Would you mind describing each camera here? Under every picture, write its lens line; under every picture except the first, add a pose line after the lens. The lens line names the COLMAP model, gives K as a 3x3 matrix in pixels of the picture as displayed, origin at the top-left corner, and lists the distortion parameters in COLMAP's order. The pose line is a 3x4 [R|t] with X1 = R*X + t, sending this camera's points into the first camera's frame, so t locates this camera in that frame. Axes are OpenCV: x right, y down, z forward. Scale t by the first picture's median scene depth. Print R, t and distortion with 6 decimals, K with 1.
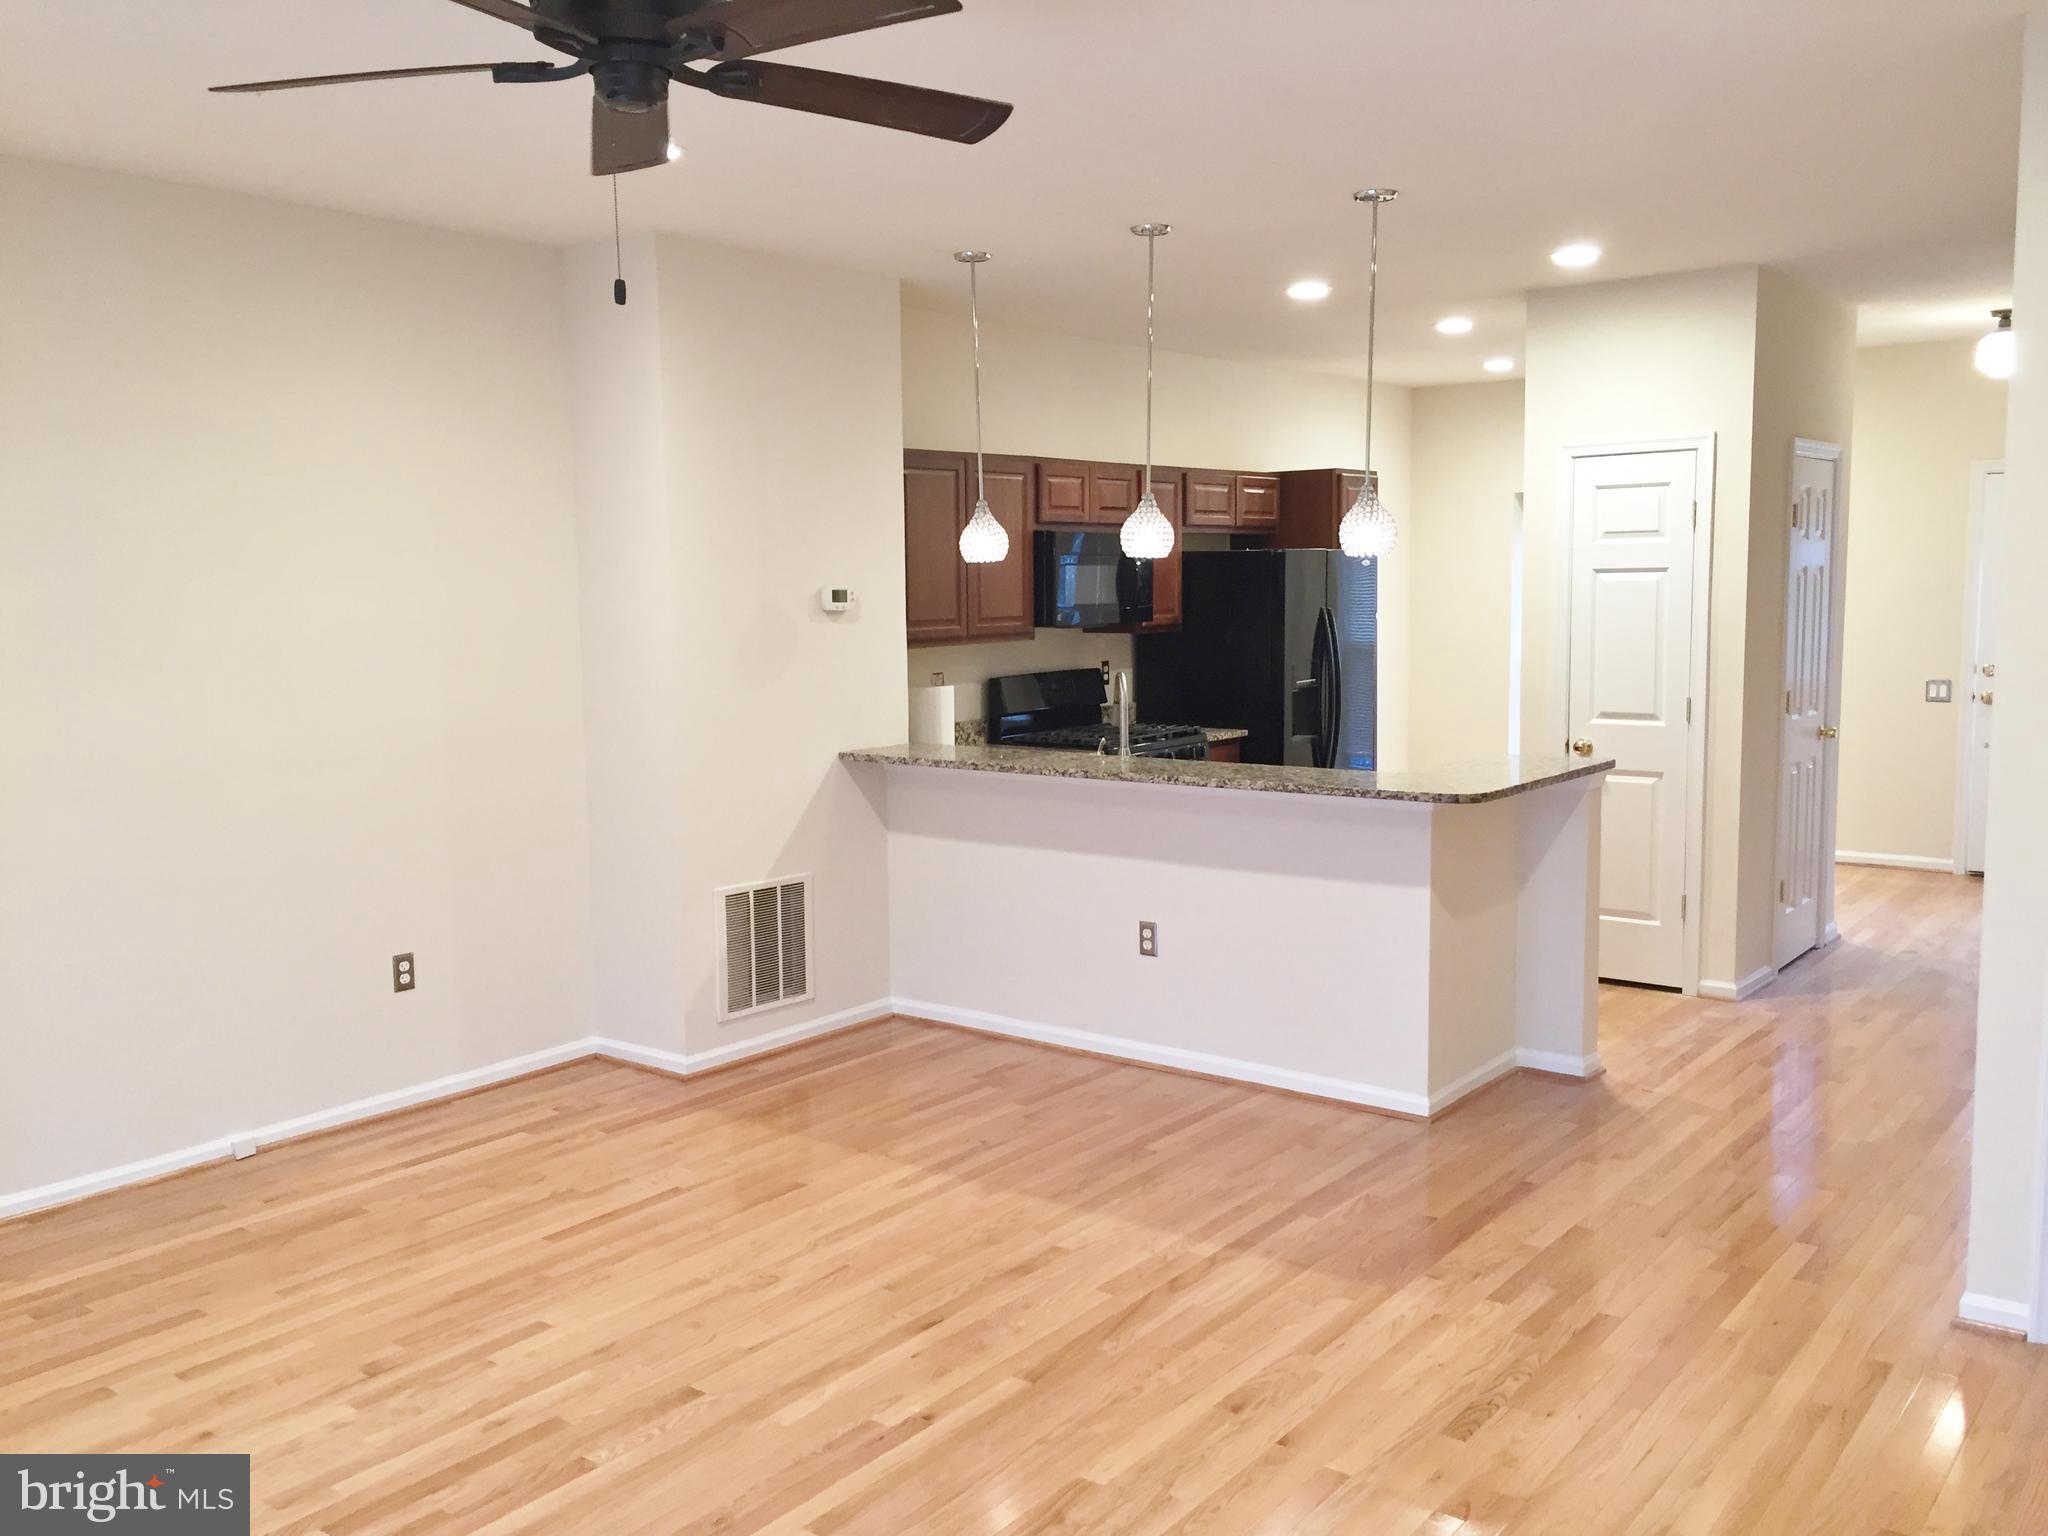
lens RADIAL K [[1749.5, 0, 1026.5], [0, 1749.5, 762.1], [0, 0, 1]] dist [0.069425, -0.075684]
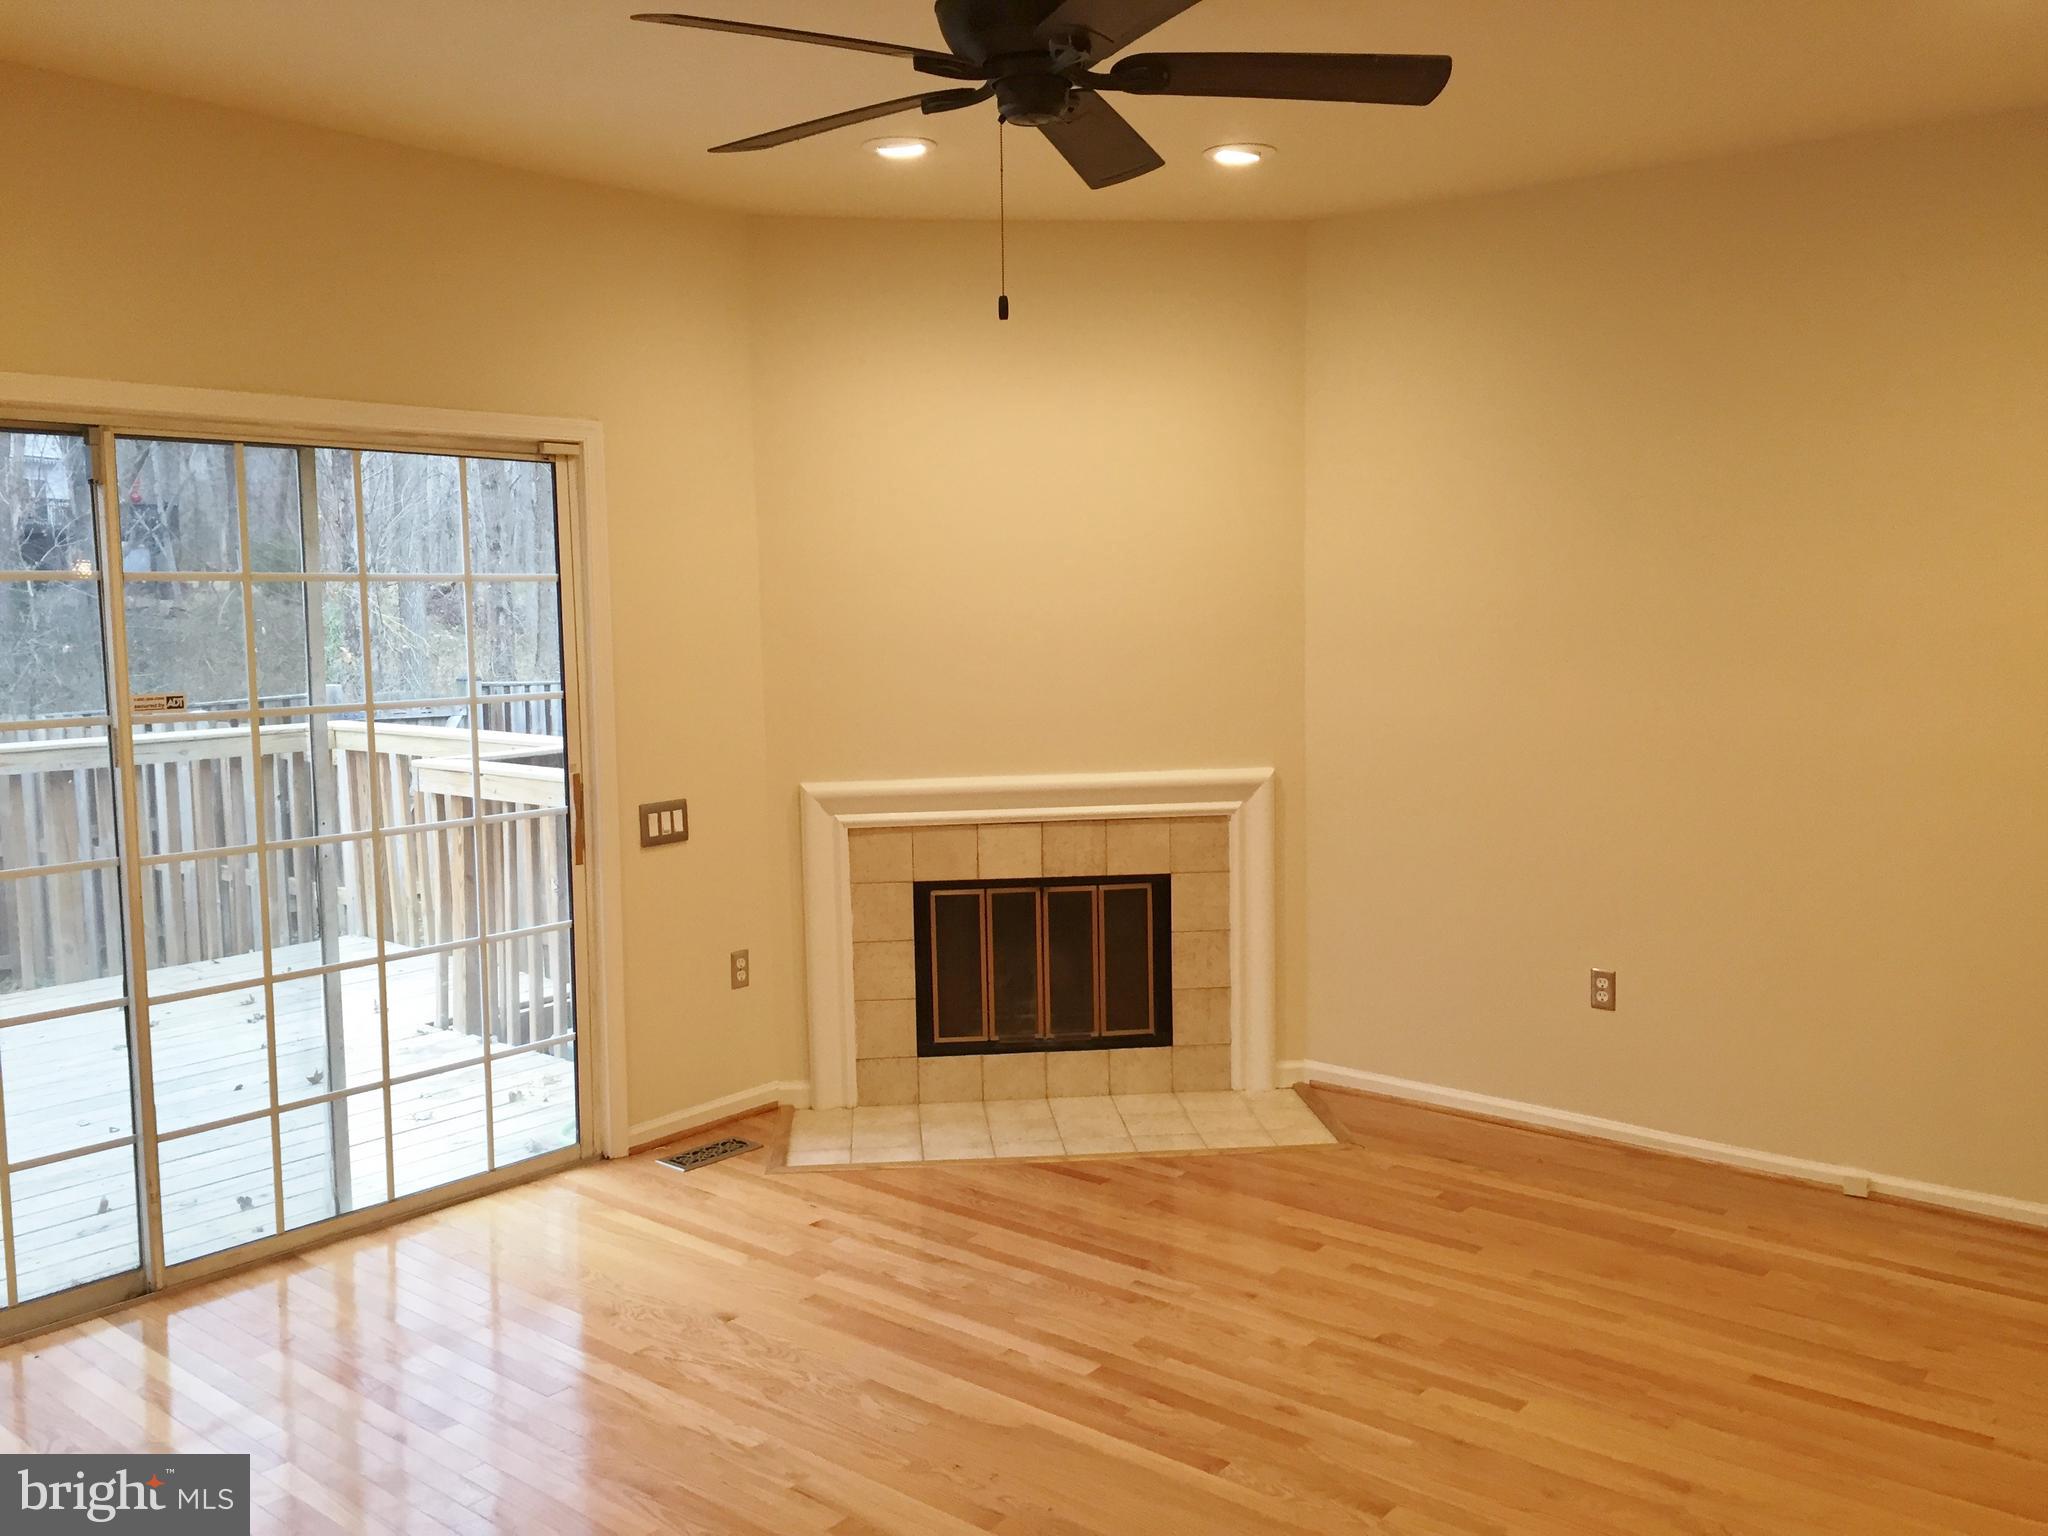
lens RADIAL K [[1749.5, 0, 1037.2], [0, 1749.5, 763.6], [0, 0, 1]] dist [0.069425, -0.075684]
pose [[-0.032111, 0.118226, -0.992467, 0.394474], [-0.093531, 0.988267, 0.120752, -0.059442], [0.995098, 0.096704, -0.020677, 0.501312]]
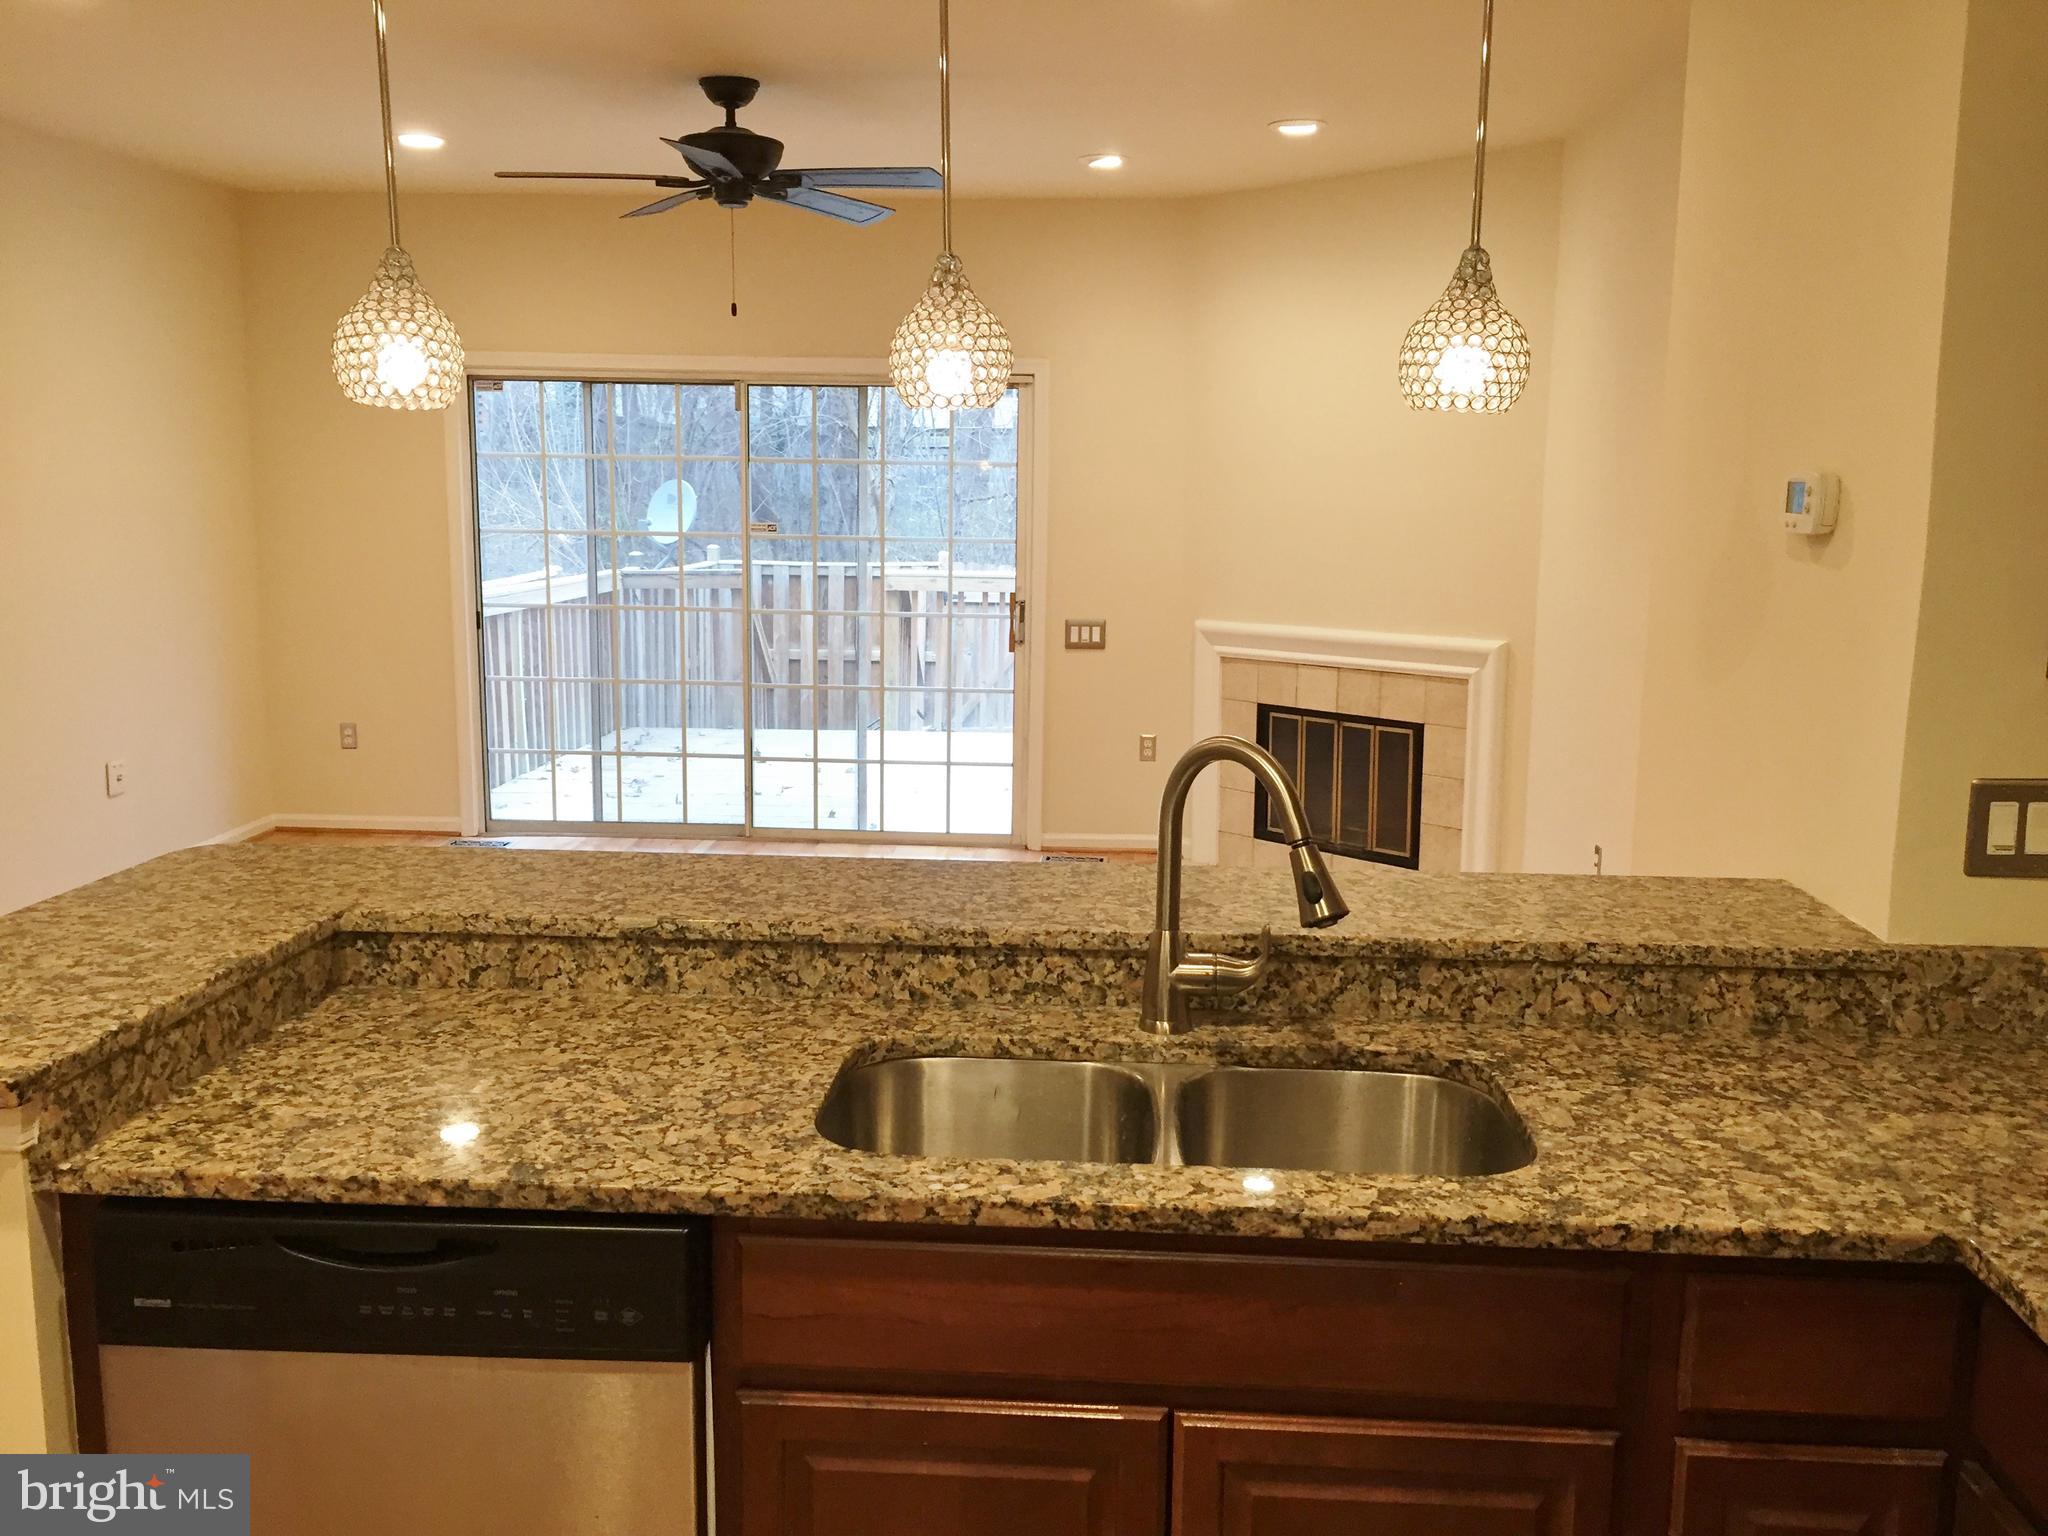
lens RADIAL K [[1749.5, 0, 1028.9], [0, 1749.5, 775.4], [0, 0, 1]] dist [0.069425, -0.075684]
pose [[-0.825581, 0.100827, -0.555203, 0.289049], [-0.056241, 0.964305, 0.258751, -0.136812], [0.561475, 0.244845, -0.790441, 1.317959]]
